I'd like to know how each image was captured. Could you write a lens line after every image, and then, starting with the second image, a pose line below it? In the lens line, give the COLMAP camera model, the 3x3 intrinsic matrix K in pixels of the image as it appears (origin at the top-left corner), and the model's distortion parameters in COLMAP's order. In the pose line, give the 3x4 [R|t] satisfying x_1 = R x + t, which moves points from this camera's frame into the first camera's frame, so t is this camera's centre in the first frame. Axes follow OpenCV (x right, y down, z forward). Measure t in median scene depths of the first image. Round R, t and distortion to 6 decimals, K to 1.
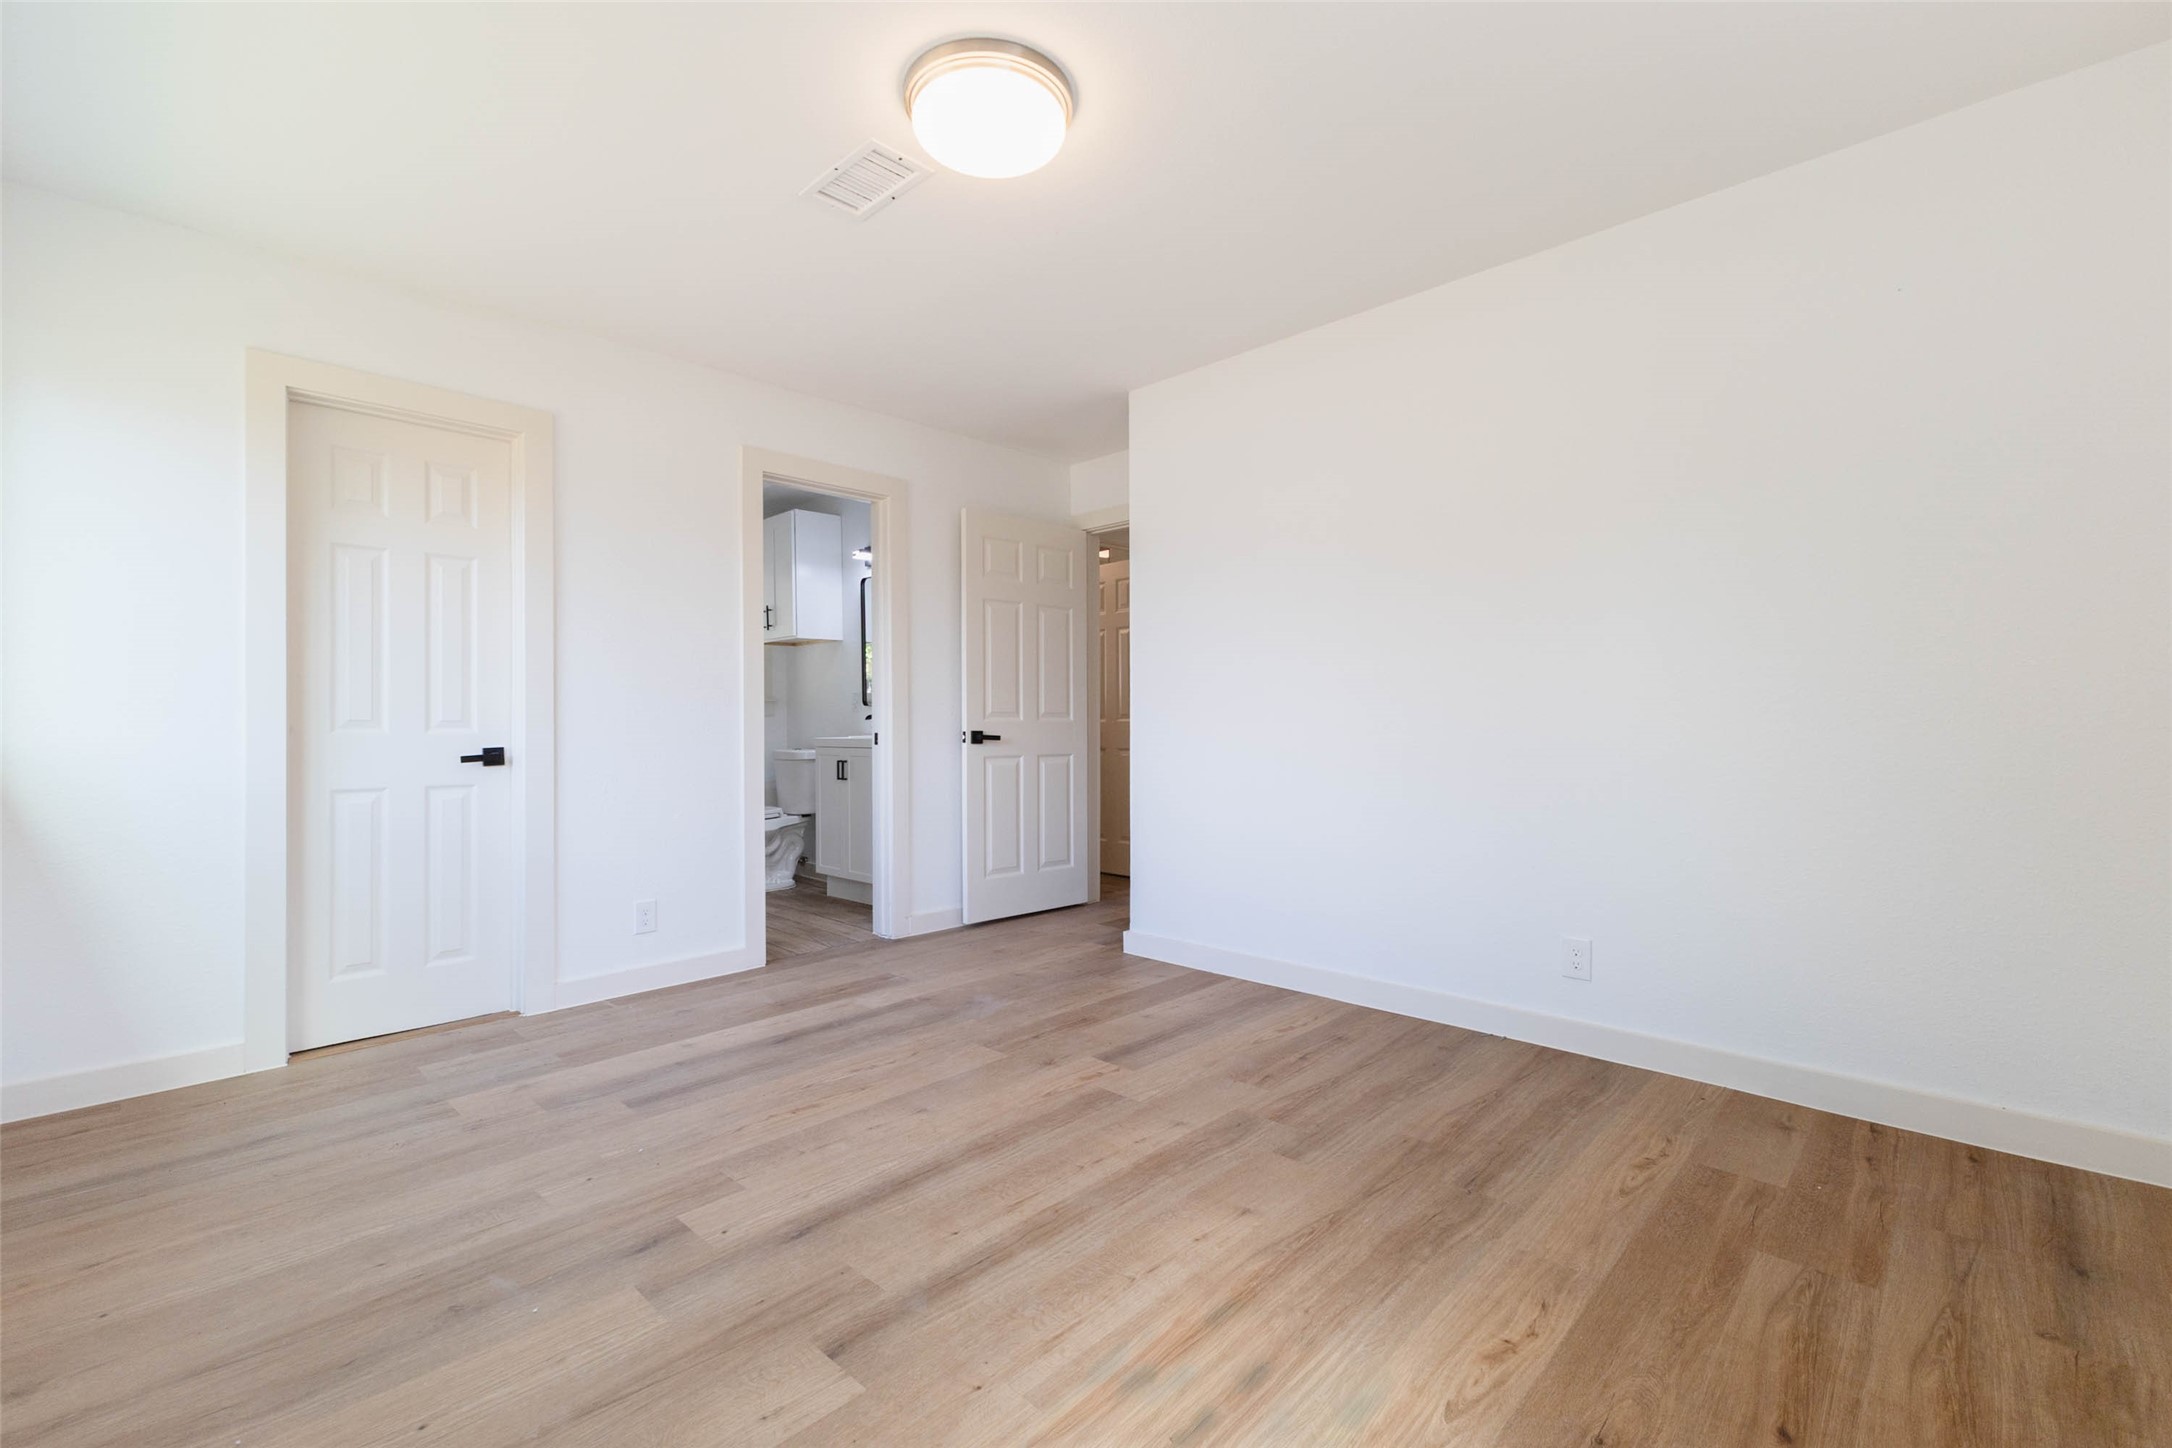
lens RADIAL K [[937.0, 0, 1091.1], [0, 937.0, 723.1], [0, 0, 1]] dist [0.012899, 0.000145]
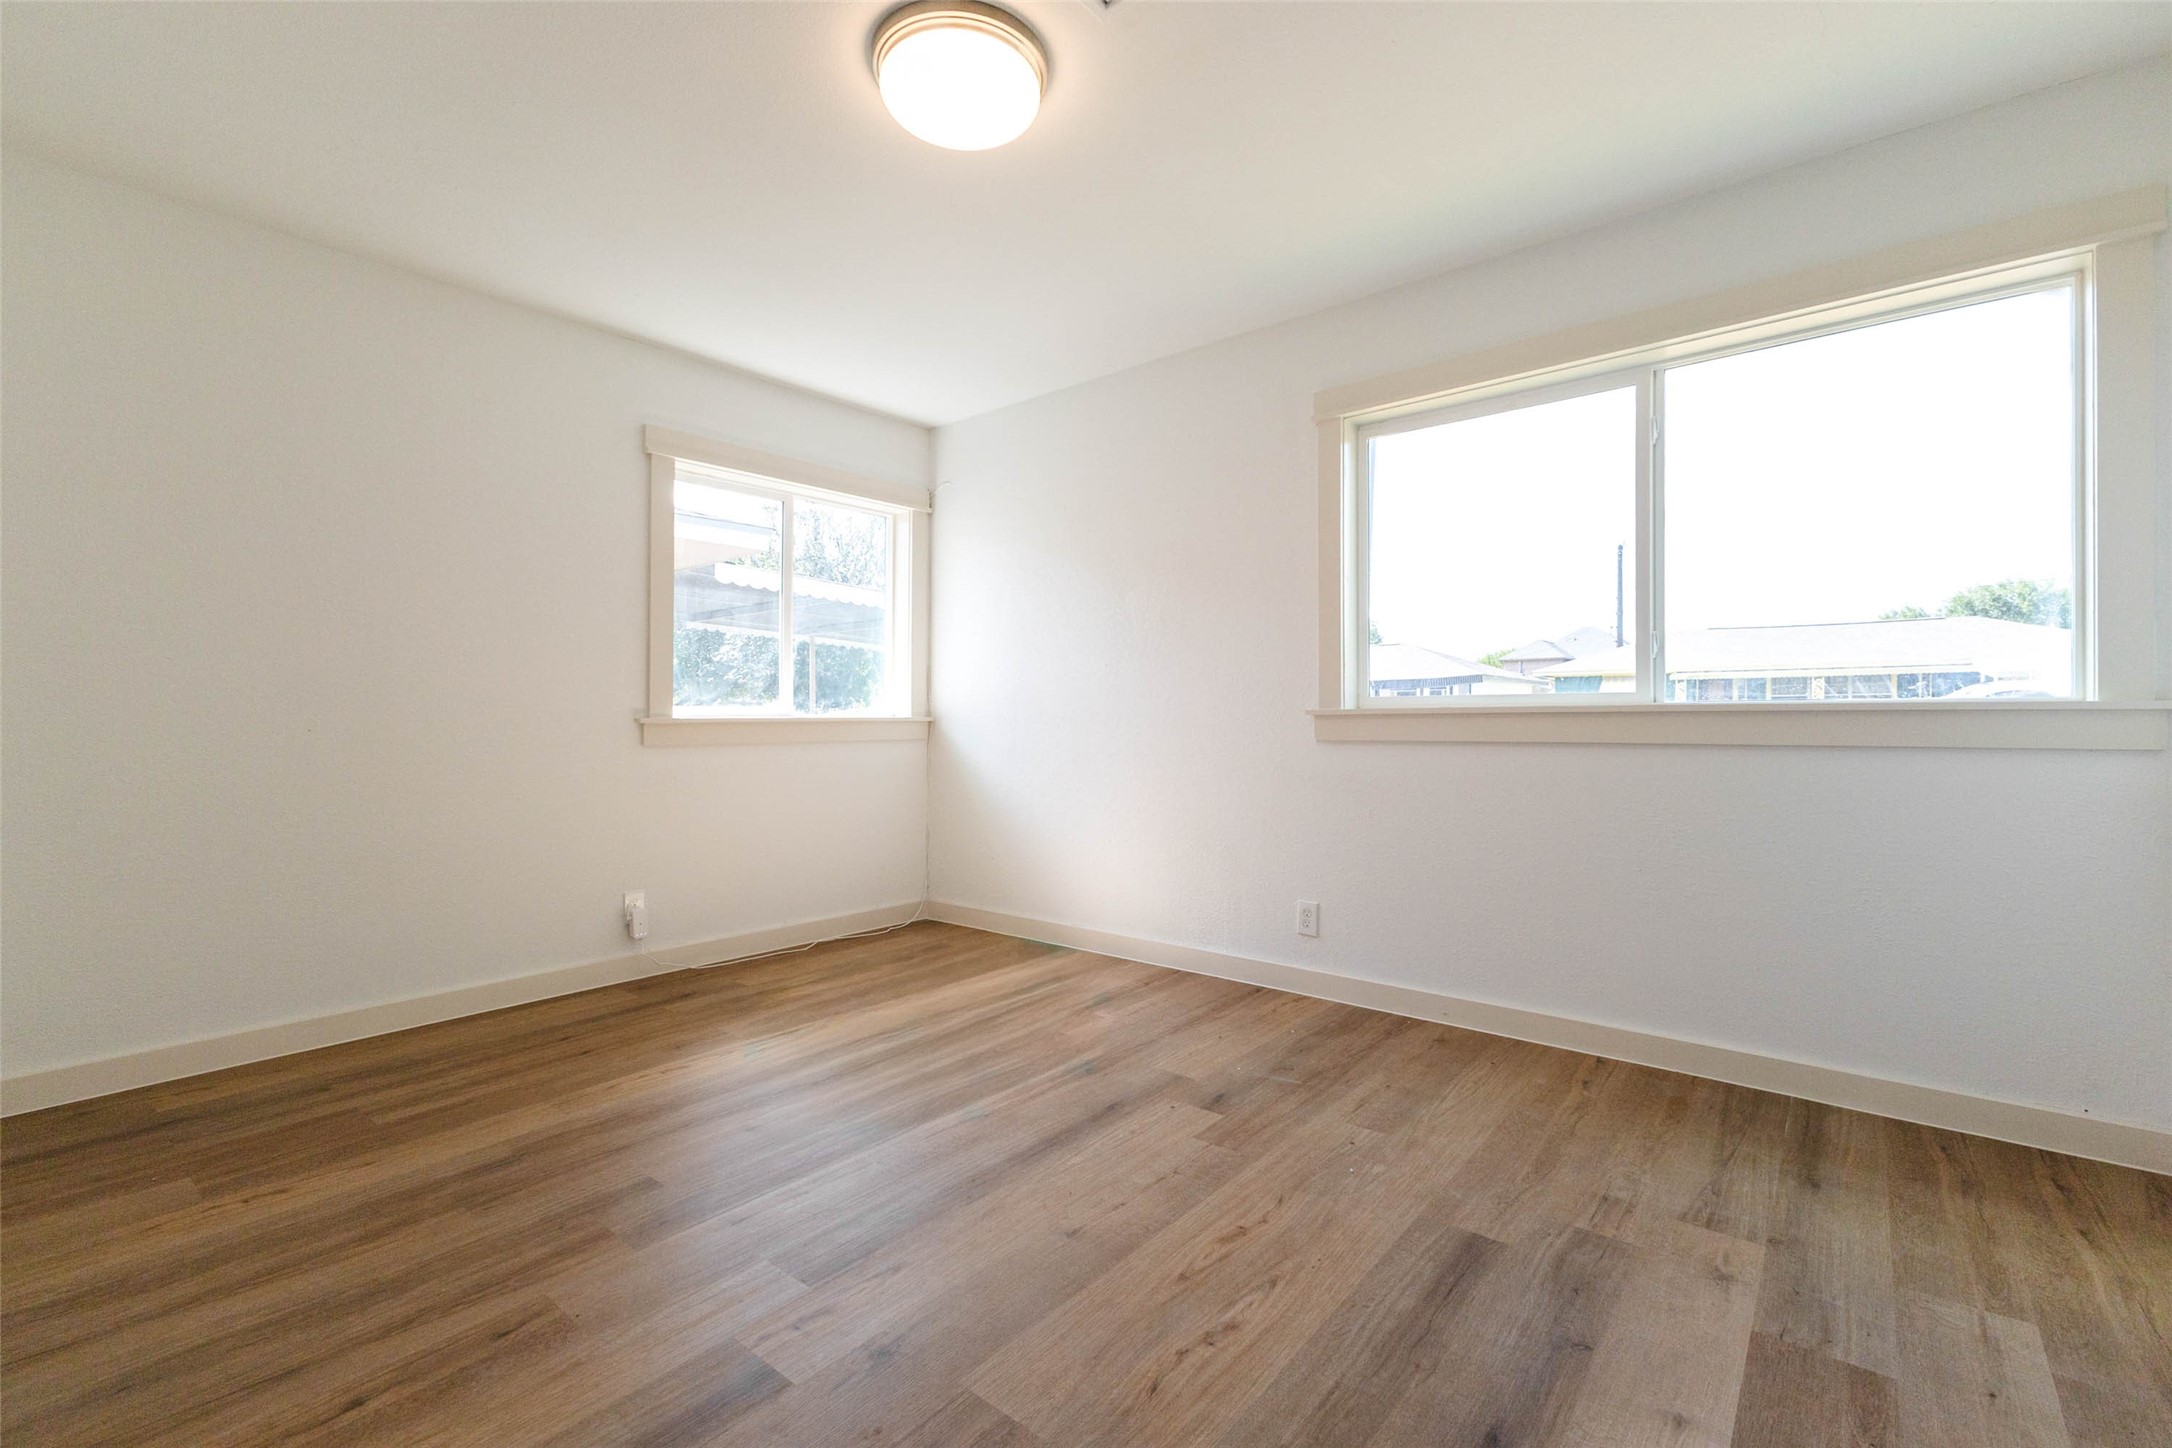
lens RADIAL K [[943.2, 0, 1088.9], [0, 943.2, 718.3], [0, 0, 1]] dist [0.010758, -0.000067]
pose [[-0.997563, 0.011896, -0.068754, -0.140997], [0.011933, 0.999929, -0.000126, 0.003445], [0.068747, -0.000946, -0.997634, 1.688451]]
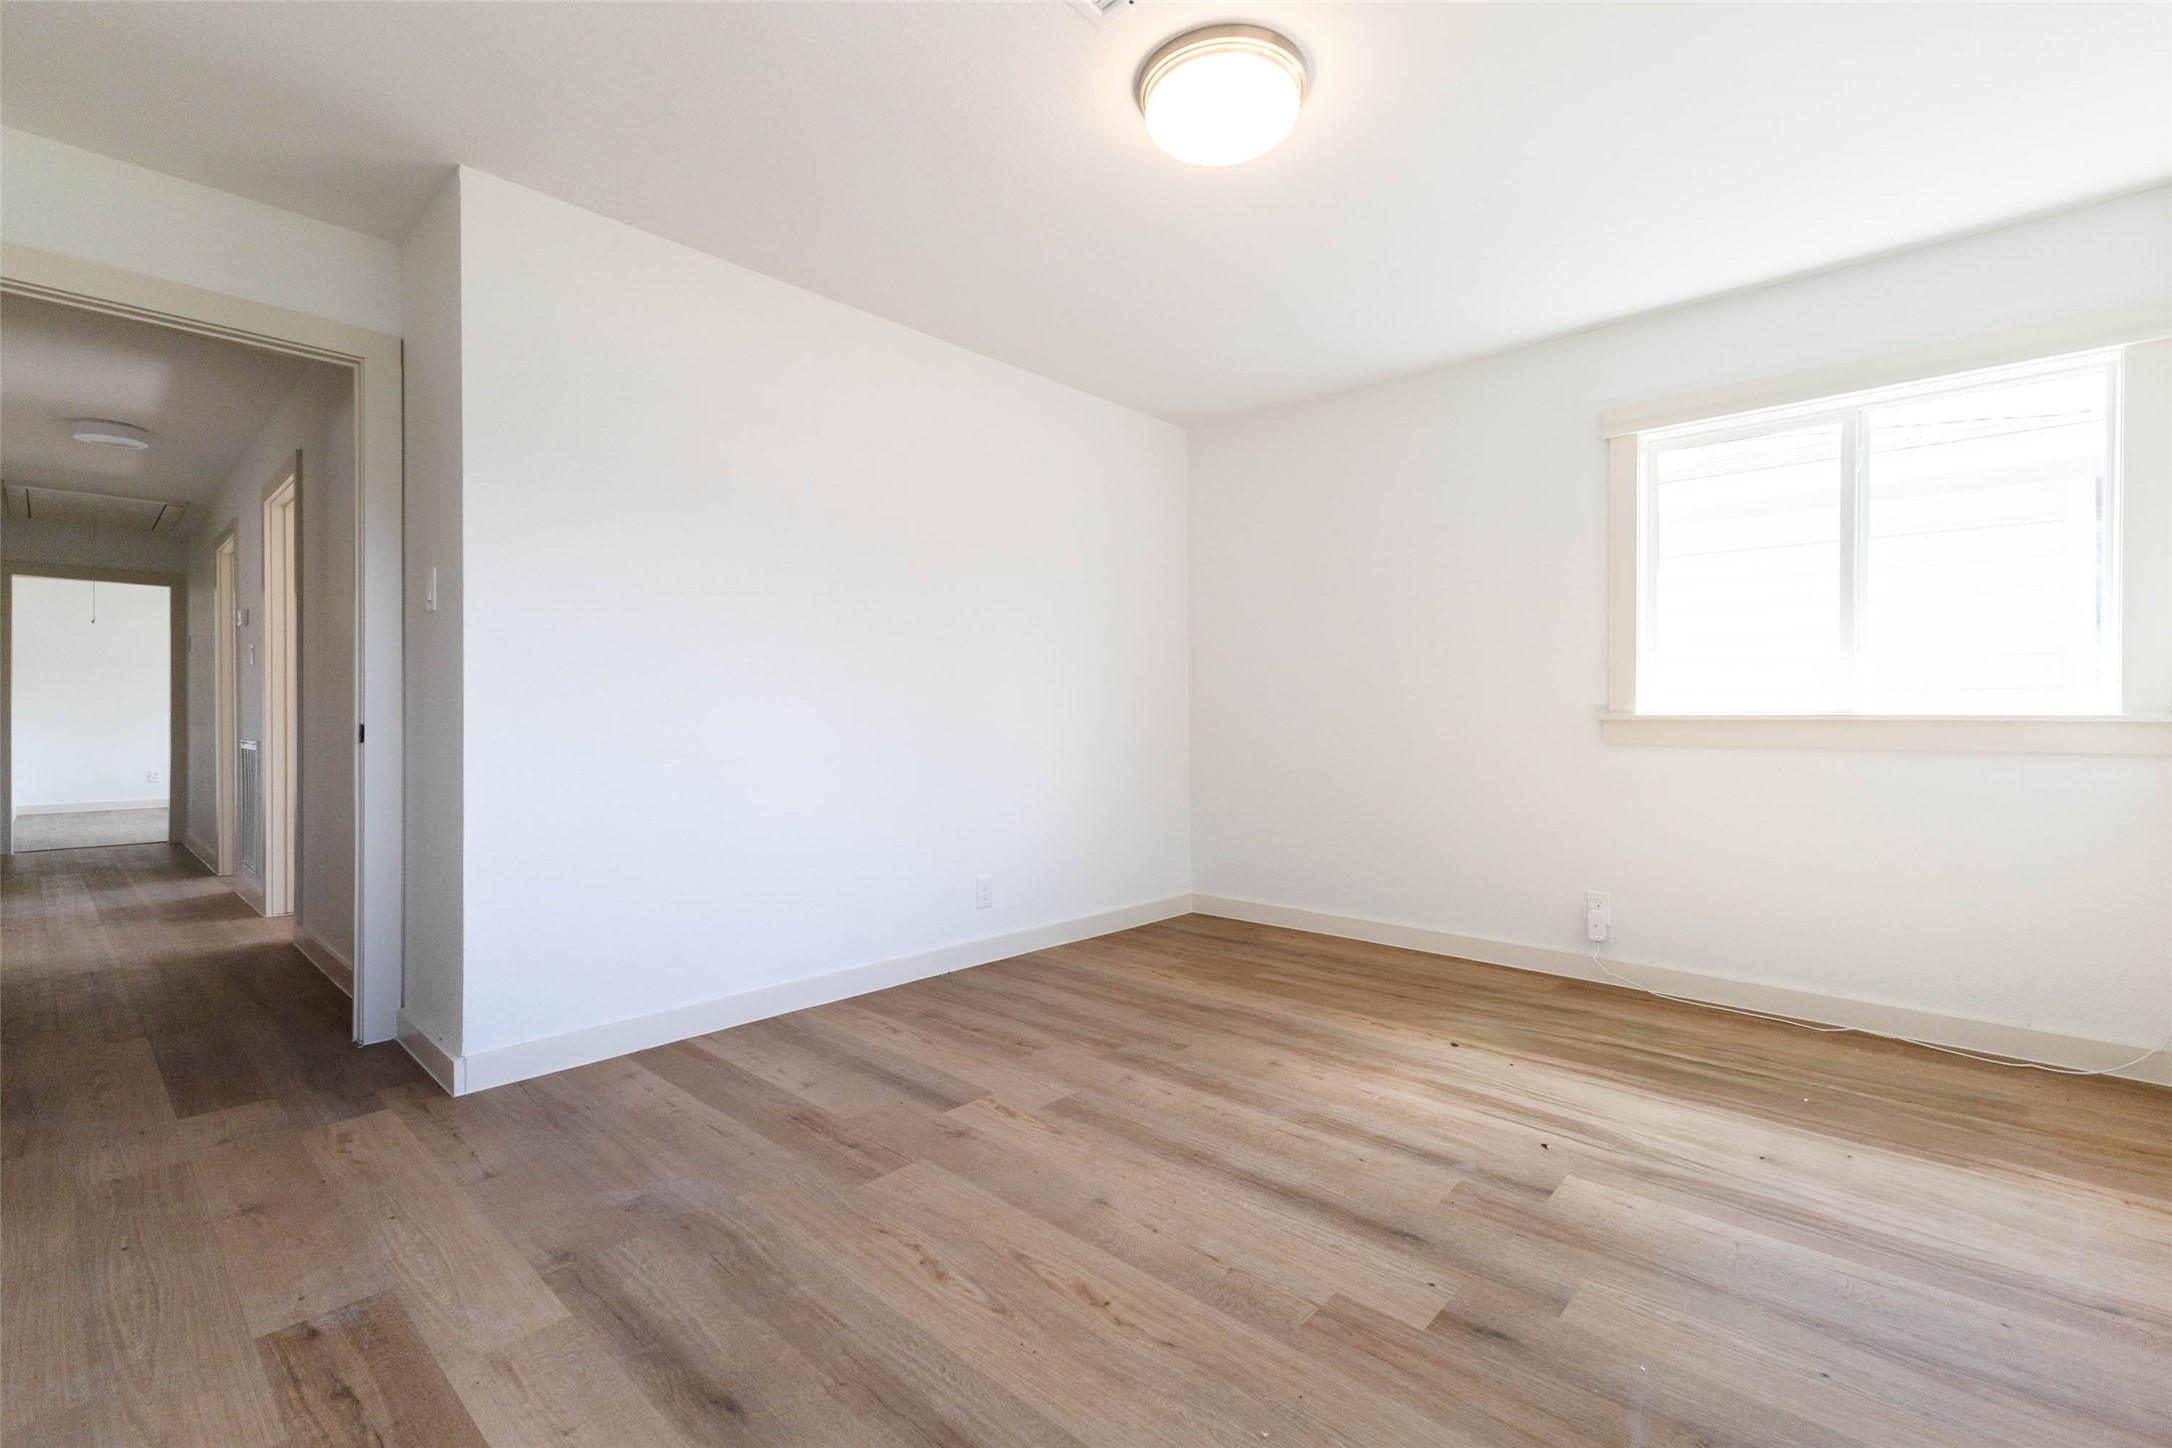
lens RADIAL K [[943.2, 0, 1088.9], [0, 943.2, 718.3], [0, 0, 1]] dist [0.010758, -0.000067]
pose [[-0.017893, 0.005670, 0.999824, -0.943291], [-0.002278, 0.999981, -0.005712, 0.009605], [-0.999837, -0.002380, -0.017880, 0.988636]]
